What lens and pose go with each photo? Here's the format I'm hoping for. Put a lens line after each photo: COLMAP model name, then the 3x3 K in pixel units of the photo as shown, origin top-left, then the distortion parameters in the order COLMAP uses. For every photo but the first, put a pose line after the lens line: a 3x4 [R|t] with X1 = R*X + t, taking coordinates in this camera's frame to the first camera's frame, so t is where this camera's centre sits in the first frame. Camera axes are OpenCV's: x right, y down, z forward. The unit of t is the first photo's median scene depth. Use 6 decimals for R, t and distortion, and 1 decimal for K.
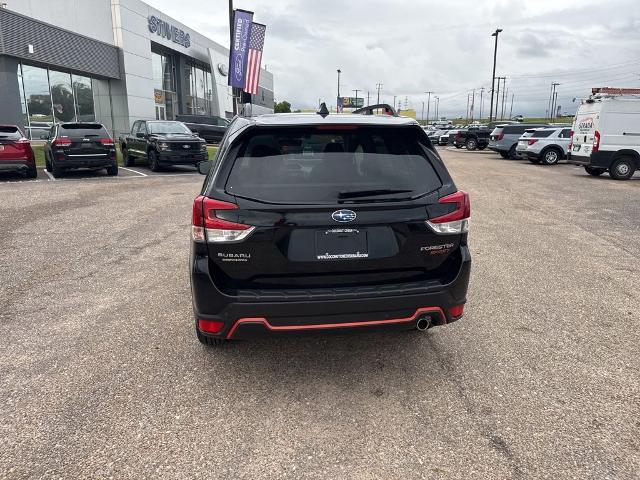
lens RADIAL K [[453.4, 0, 316.1], [0, 453.4, 239.4], [0, 0, 1]] dist [0.018843, -0.029940]
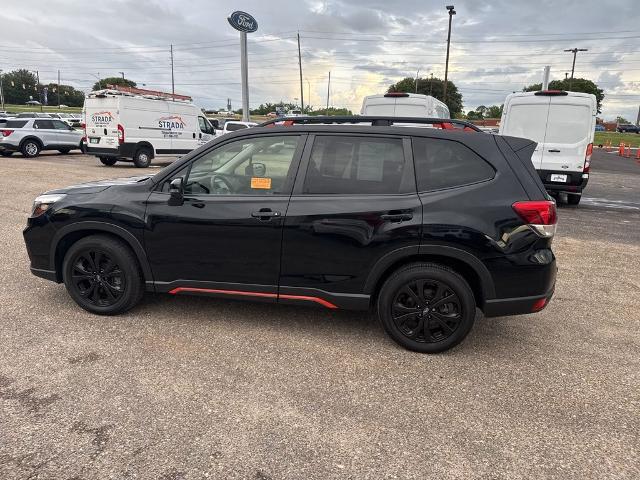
lens RADIAL K [[453.4, 0, 315.9], [0, 453.4, 237.2], [0, 0, 1]] dist [0.018843, -0.029940]
pose [[0.335391, -0.207473, 0.918949, -0.825865], [0.186609, 0.970751, 0.151061, -0.154233], [-0.923412, 0.120820, 0.364297, 0.575515]]
